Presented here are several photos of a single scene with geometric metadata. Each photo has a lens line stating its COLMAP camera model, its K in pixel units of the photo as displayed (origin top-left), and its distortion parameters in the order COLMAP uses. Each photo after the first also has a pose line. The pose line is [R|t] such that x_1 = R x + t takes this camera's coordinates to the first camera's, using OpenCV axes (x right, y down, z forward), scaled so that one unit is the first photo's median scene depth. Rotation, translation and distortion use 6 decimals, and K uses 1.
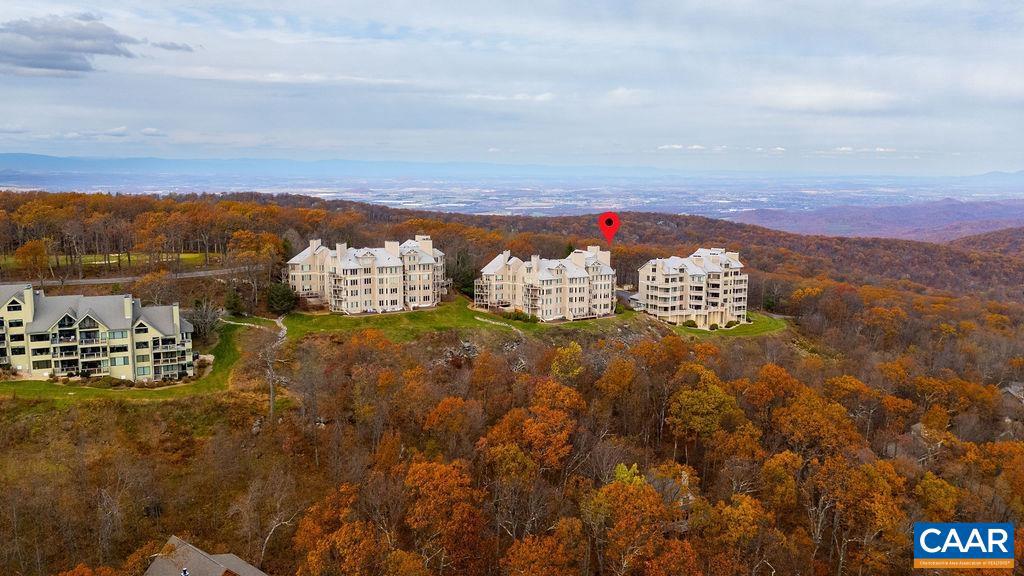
lens RADIAL K [[762.9, 0, 529.8], [0, 762.9, 269.0], [0, 0, 1]] dist [0.092195, -0.110659]
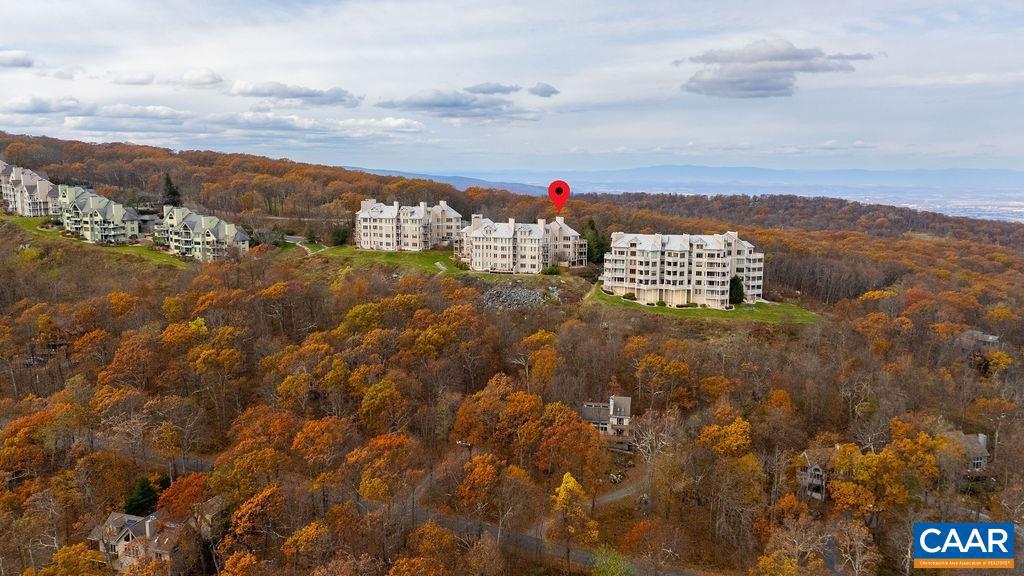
lens RADIAL K [[783.1, 0, 560.3], [0, 783.1, 287.1], [0, 0, 1]] dist [0.046693, -0.005047]
pose [[0.689460, 0.103485, -0.716893, 1.058991], [-0.099730, 0.993877, 0.047555, 0.021322], [0.717425, 0.038709, 0.695559, 0.213180]]
